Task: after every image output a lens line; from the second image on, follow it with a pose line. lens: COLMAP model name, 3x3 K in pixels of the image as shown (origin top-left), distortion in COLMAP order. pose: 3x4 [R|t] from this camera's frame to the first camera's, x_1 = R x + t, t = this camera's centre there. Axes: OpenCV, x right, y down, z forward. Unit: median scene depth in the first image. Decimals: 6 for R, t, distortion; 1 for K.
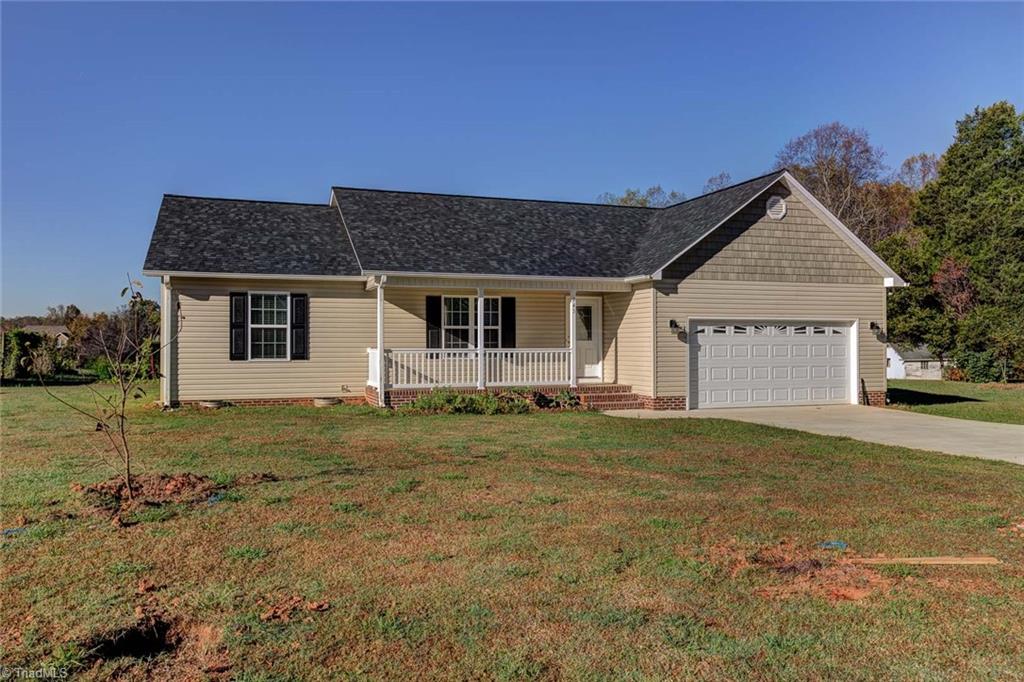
lens RADIAL K [[783.7, 0, 492.5], [0, 783.7, 334.0], [0, 0, 1]] dist [0.028684, 0.012383]
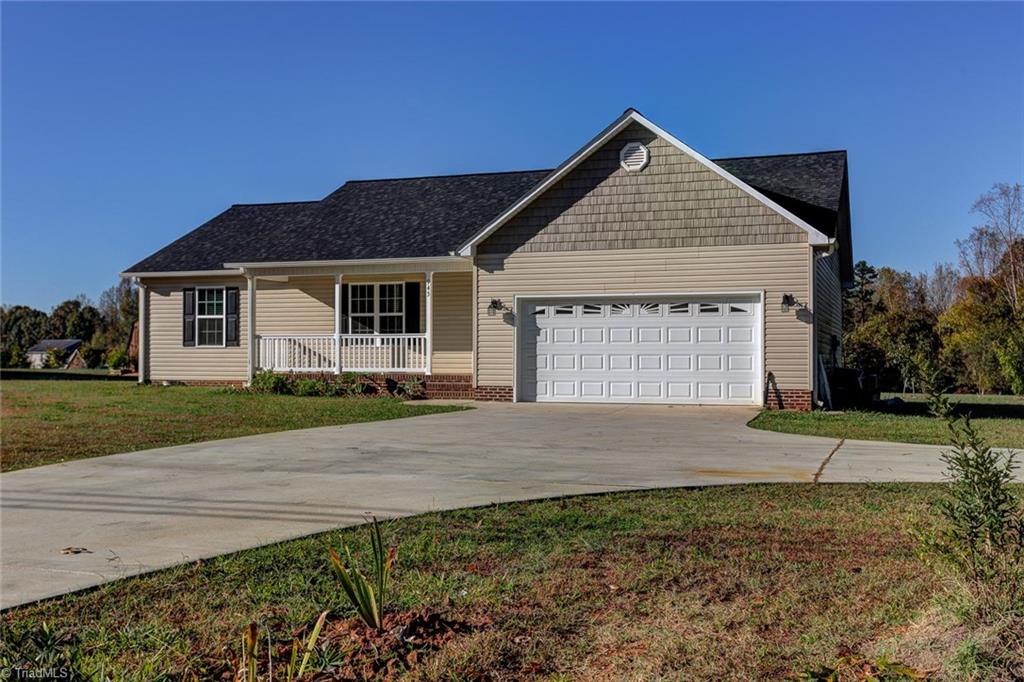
lens RADIAL K [[1033.8, 0, 504.2], [0, 1033.8, 361.2], [0, 0, 1]] dist [0.012785, 0.000000]
pose [[0.780106, 0.004727, -0.625629, 0.932012], [0.003742, 0.999918, 0.012220, 0.035690], [0.625636, -0.011874, 0.780025, 0.088793]]
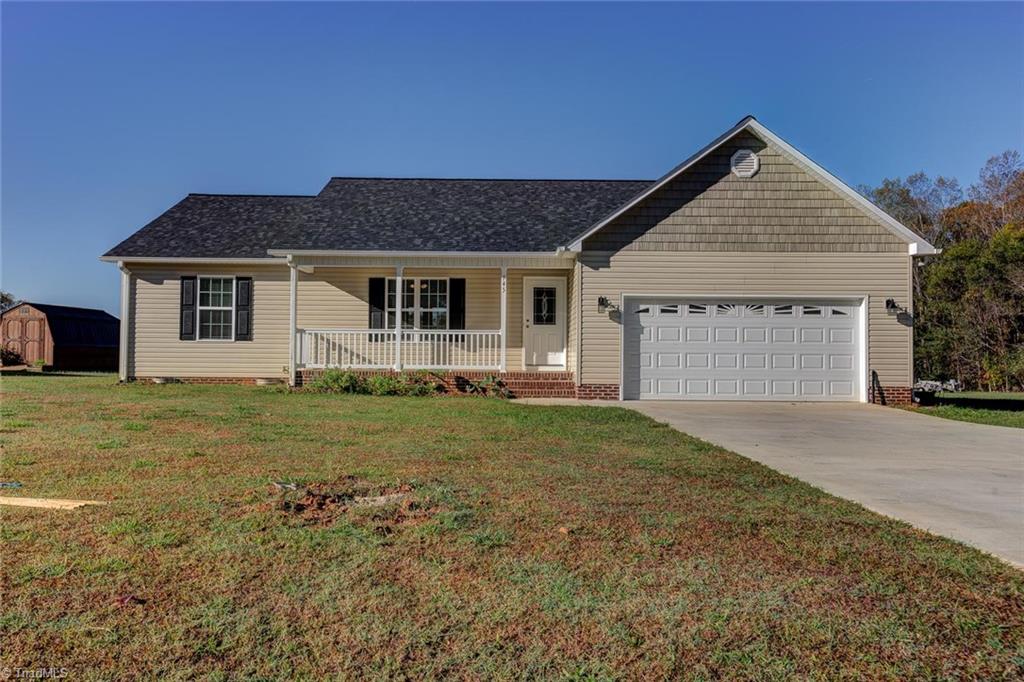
lens RADIAL K [[783.7, 0, 492.1], [0, 783.7, 336.5], [0, 0, 1]] dist [0.028684, 0.012383]
pose [[0.943082, 0.002215, -0.332551, 0.390646], [-0.006041, 0.999927, -0.010473, 0.034586], [0.332504, 0.011886, 0.943027, 0.123390]]
